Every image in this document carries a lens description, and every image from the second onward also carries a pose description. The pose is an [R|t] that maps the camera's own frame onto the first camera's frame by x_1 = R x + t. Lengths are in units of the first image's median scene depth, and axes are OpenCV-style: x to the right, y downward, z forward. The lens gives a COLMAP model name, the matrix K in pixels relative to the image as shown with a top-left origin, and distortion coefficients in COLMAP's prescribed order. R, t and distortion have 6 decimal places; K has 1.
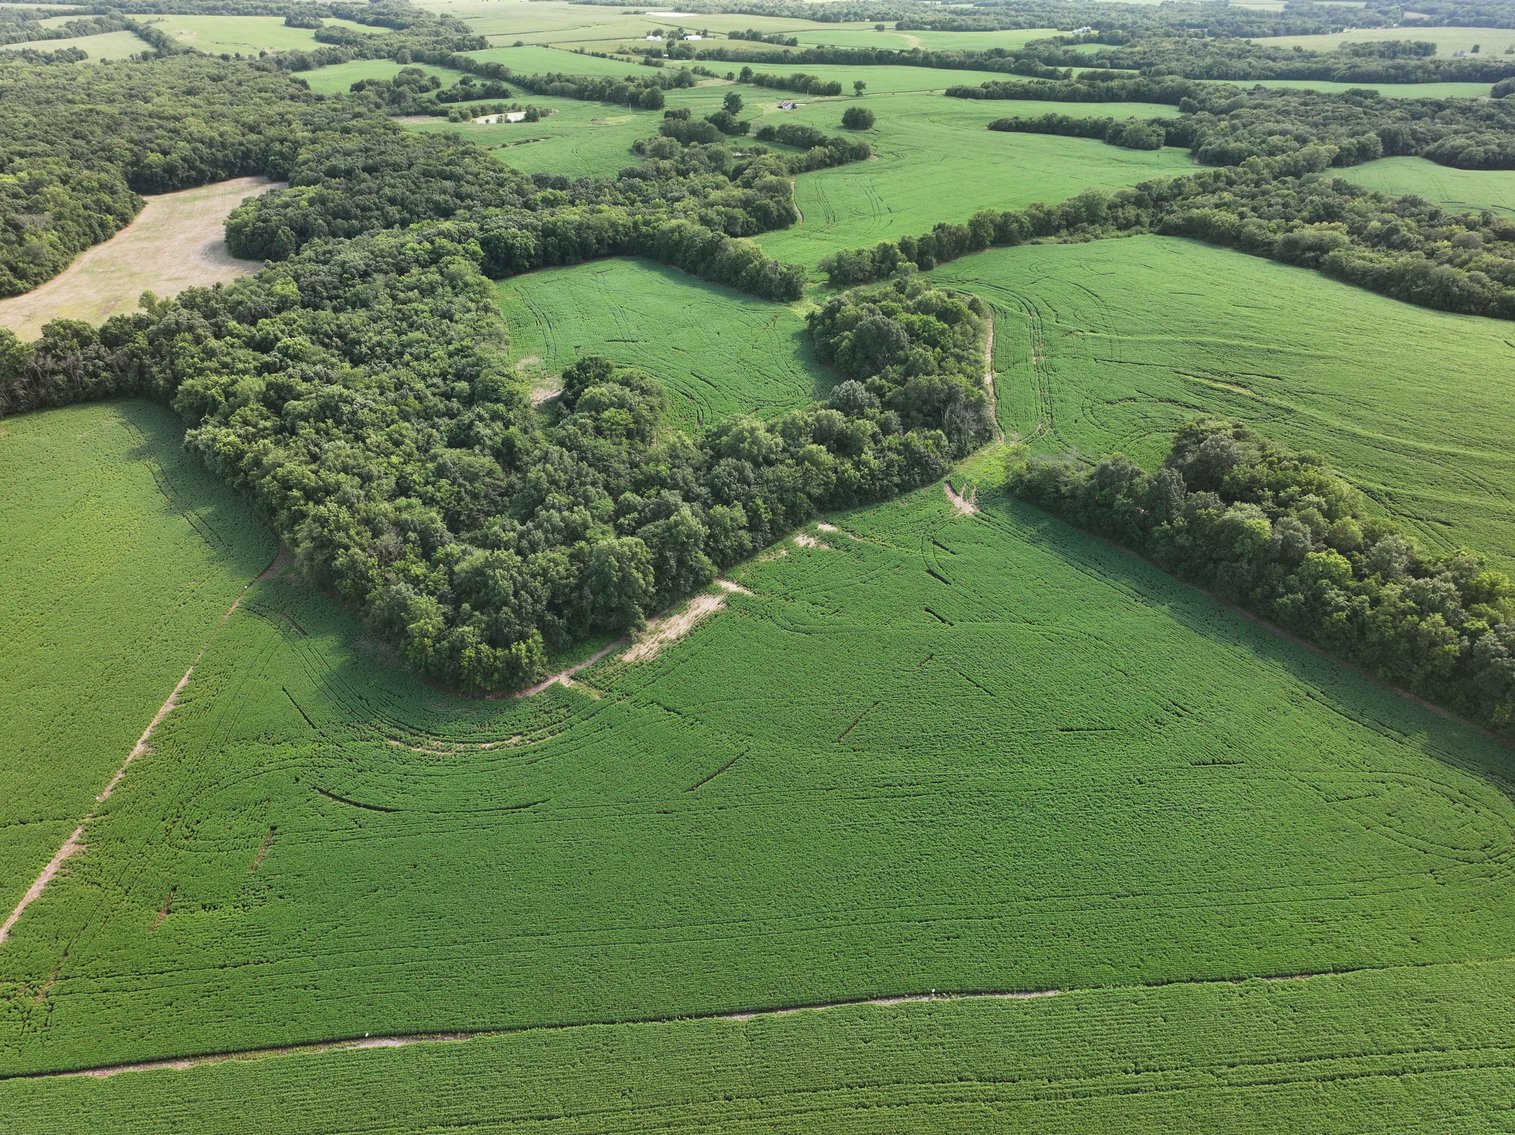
lens RADIAL K [[1060.5, 0, 758.8], [0, 1060.5, 574.7], [0, 0, 1]] dist [-0.004984, 0.025321]
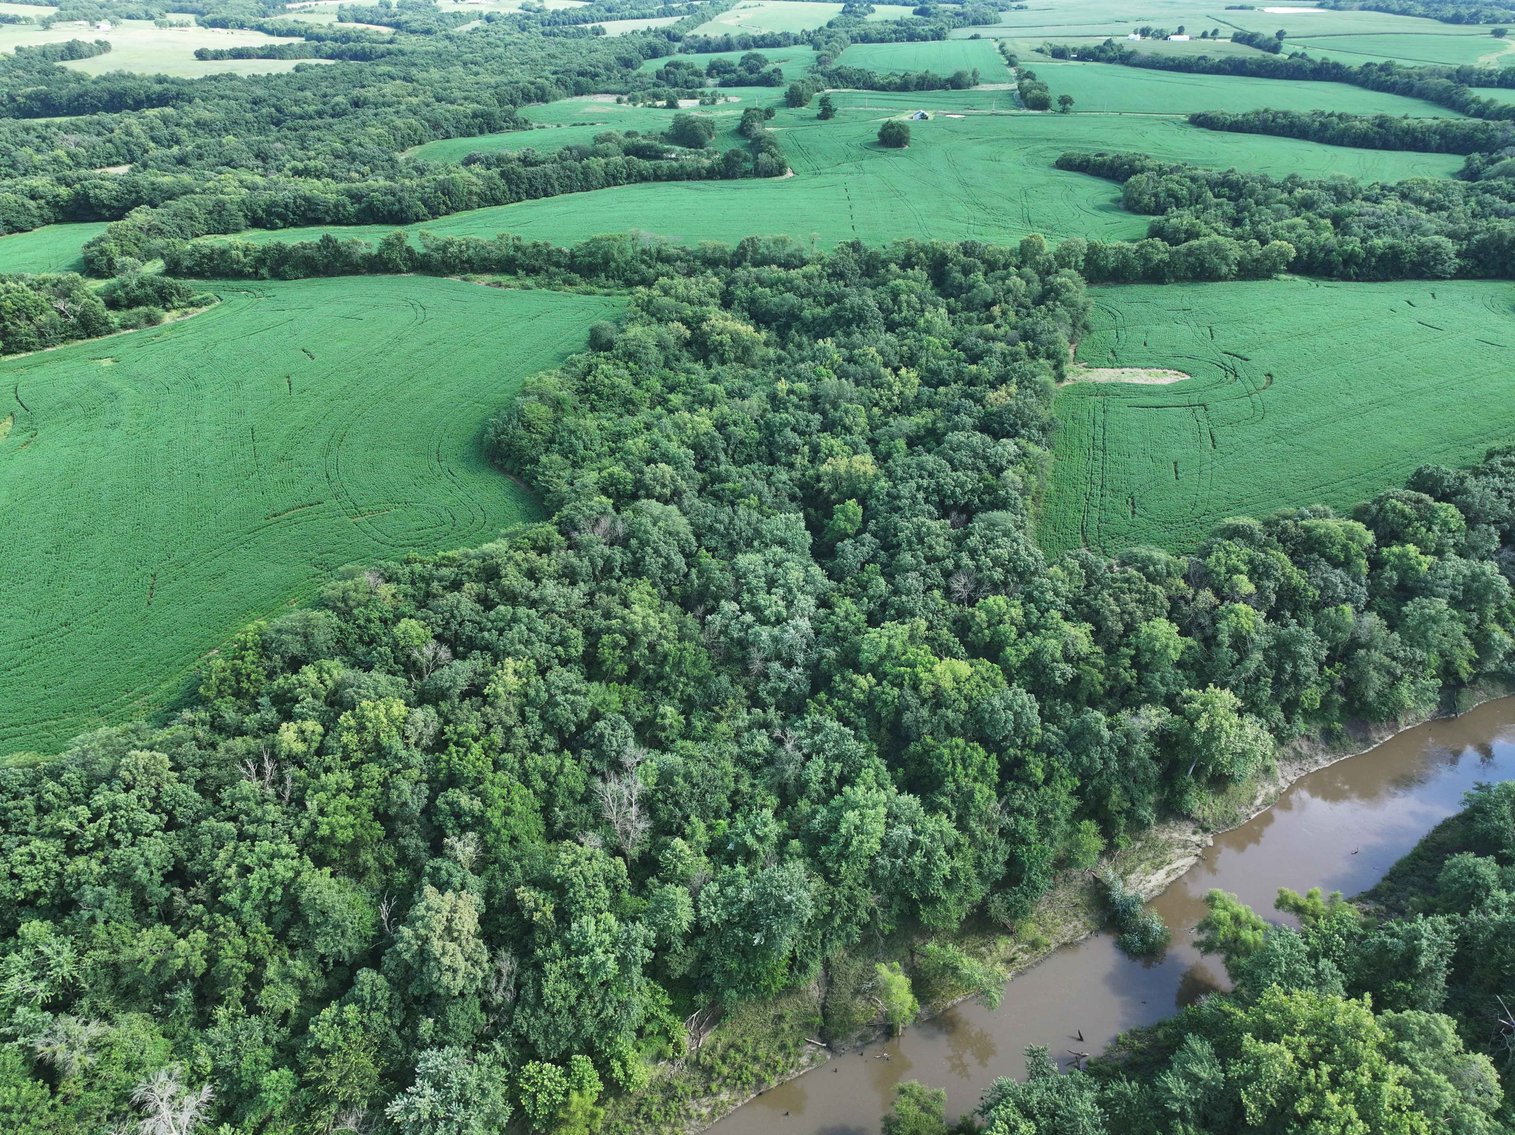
lens RADIAL K [[1060.5, 0, 757.3], [0, 1060.5, 566.9], [0, 0, 1]] dist [-0.004984, 0.025321]
pose [[0.758427, 0.325479, -0.564670, 0.690194], [-0.324708, 0.939897, 0.105636, -0.181388], [0.565114, 0.103235, 0.818529, 0.318587]]
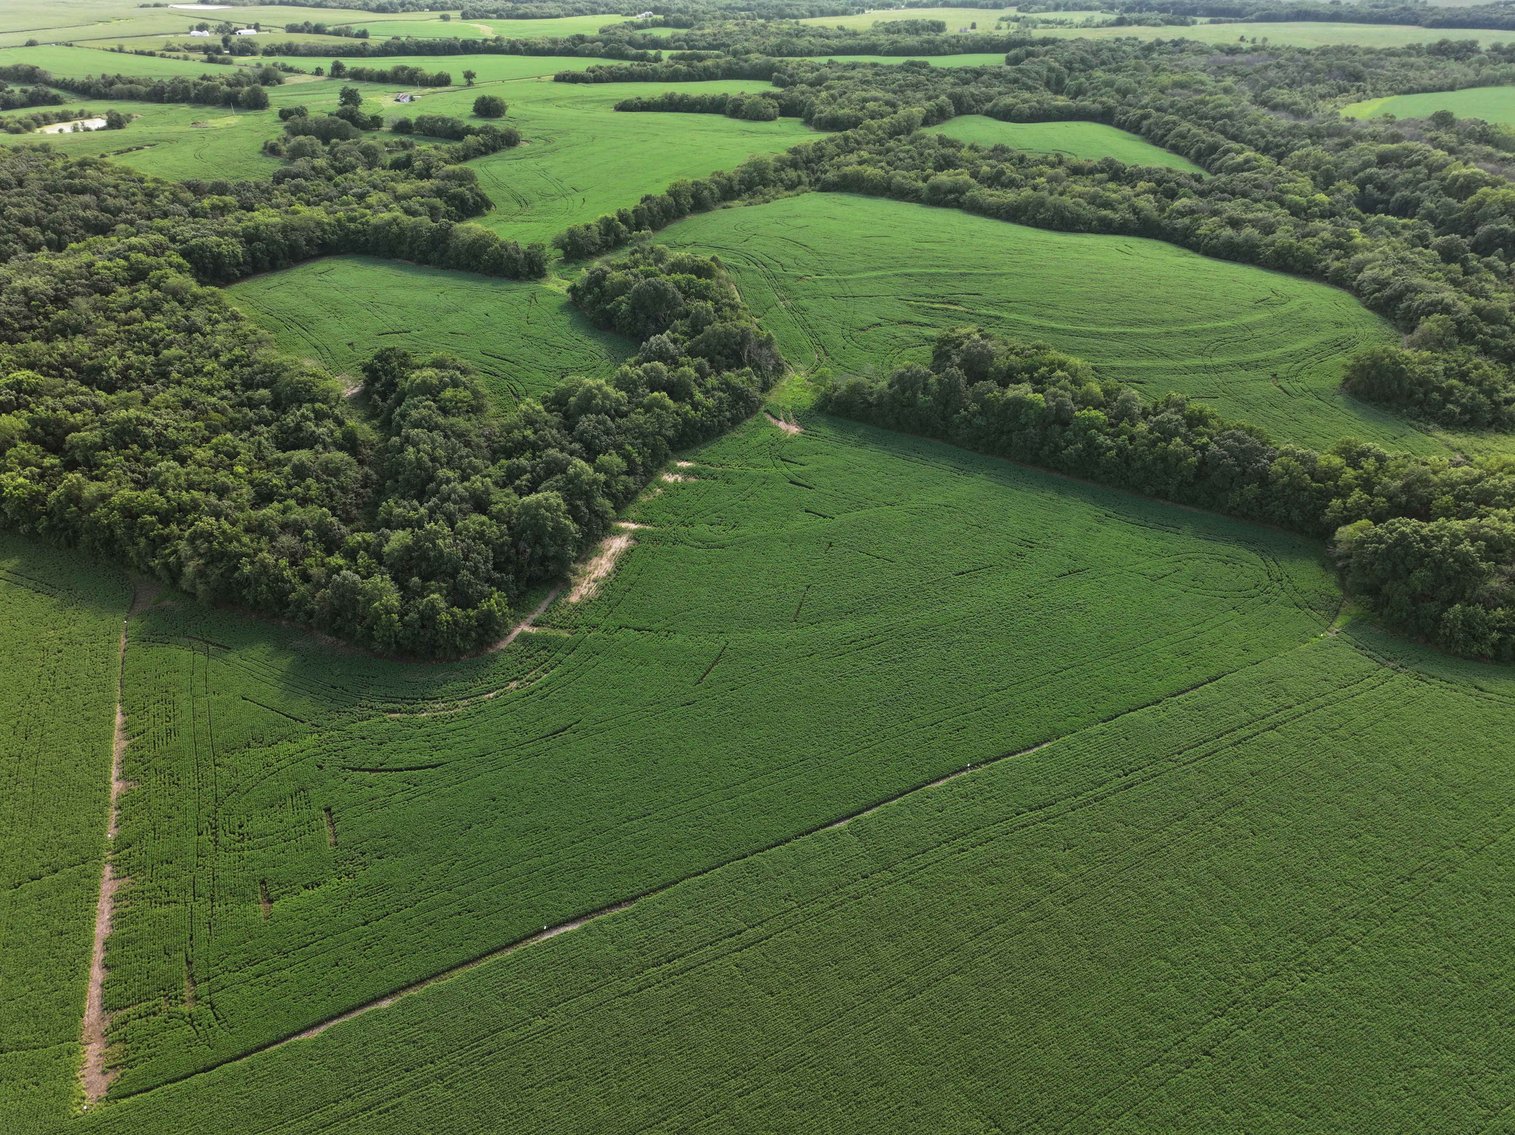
lens RADIAL K [[1060.5, 0, 759.7], [0, 1060.5, 580.1], [0, 0, 1]] dist [-0.004984, 0.025321]
pose [[0.925547, -0.197984, 0.322746, -0.094430], [0.194033, 0.979975, 0.044720, 0.015378], [-0.325137, 0.021233, 0.945428, -0.026330]]
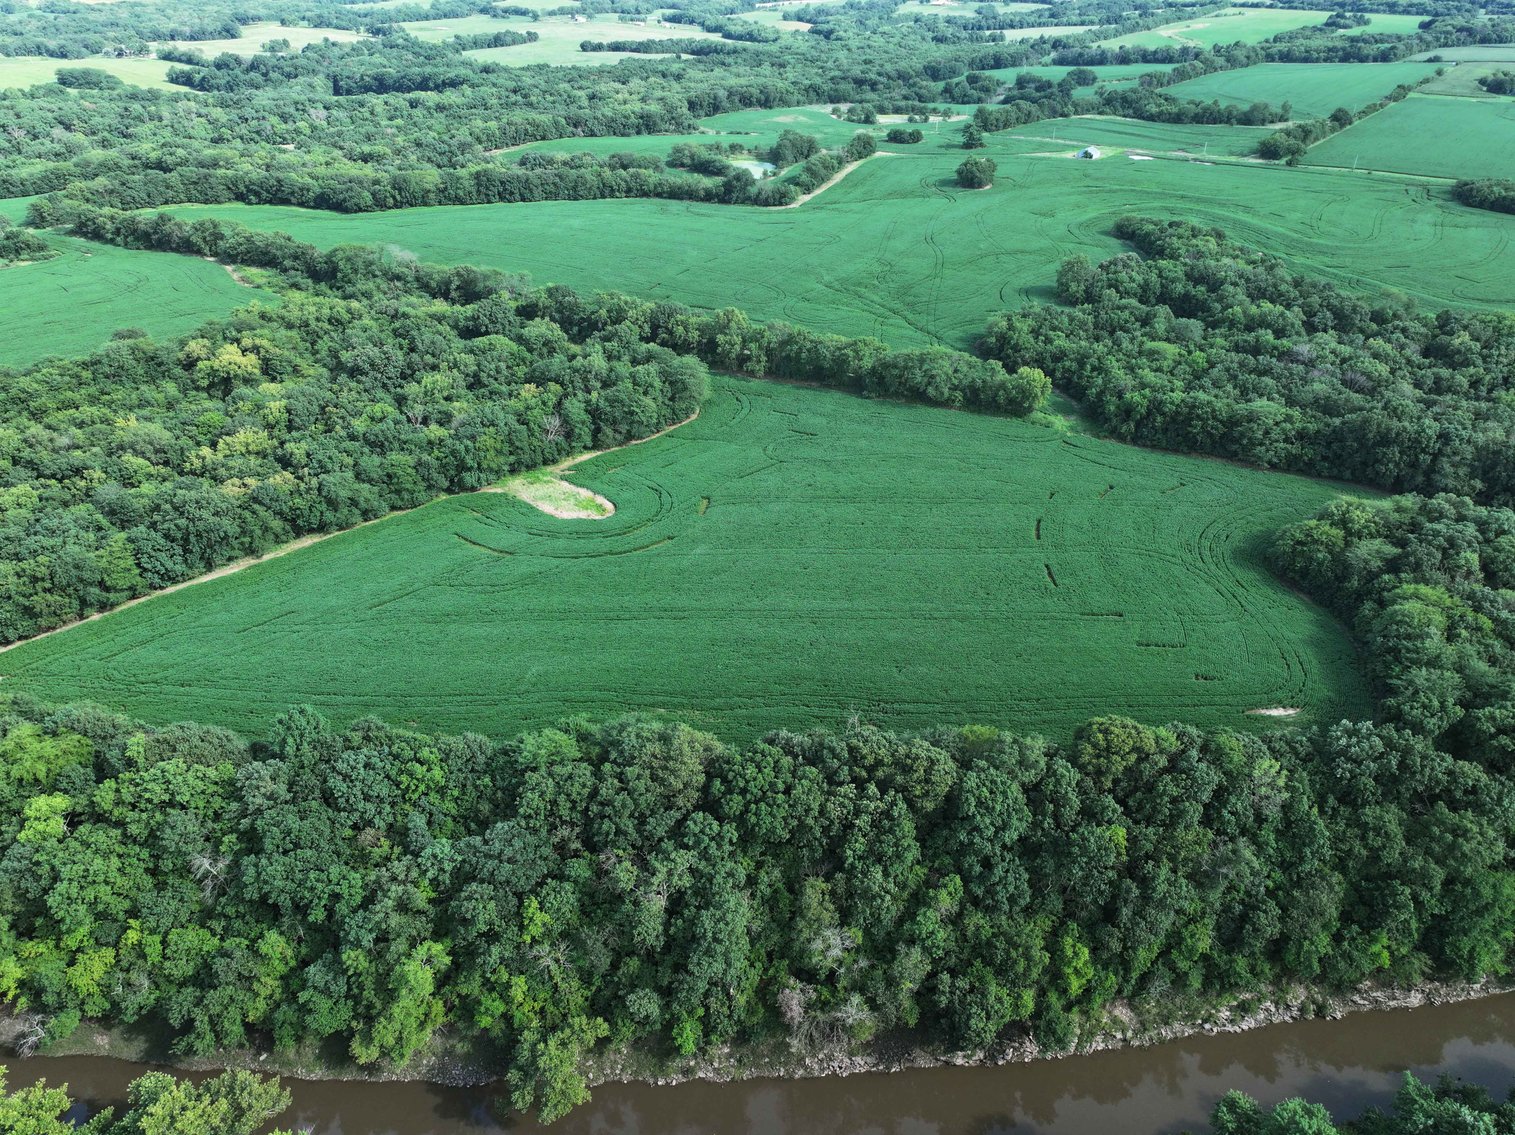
lens RADIAL K [[1060.5, 0, 762.6], [0, 1060.5, 567.5], [0, 0, 1]] dist [-0.004984, 0.025321]
pose [[0.342565, 0.472186, -0.812213, 0.865643], [-0.472672, 0.833759, 0.285355, -0.393538], [0.811930, 0.286158, 0.508806, 0.679528]]
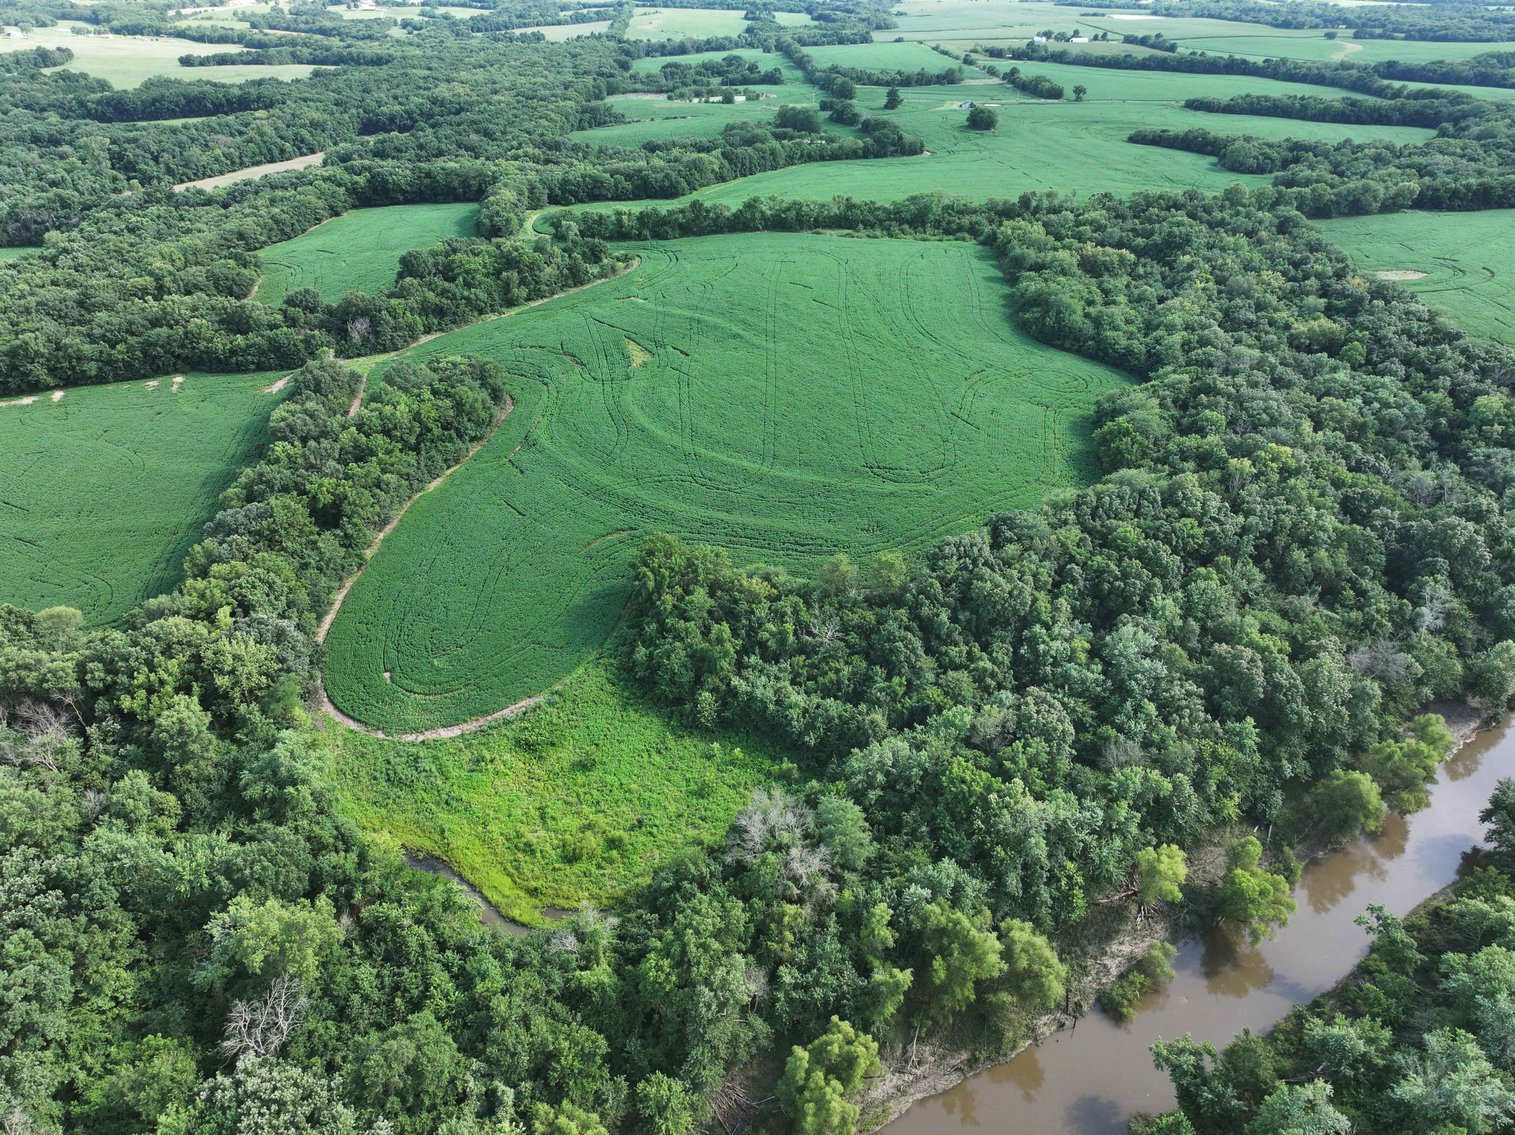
lens RADIAL K [[1060.5, 0, 755.8], [0, 1060.5, 568.9], [0, 0, 1]] dist [-0.004984, 0.025321]
pose [[0.865323, 0.251850, -0.433346, 0.509979], [-0.254248, 0.965657, 0.053523, -0.027115], [0.431943, 0.063863, 0.899637, 0.051298]]
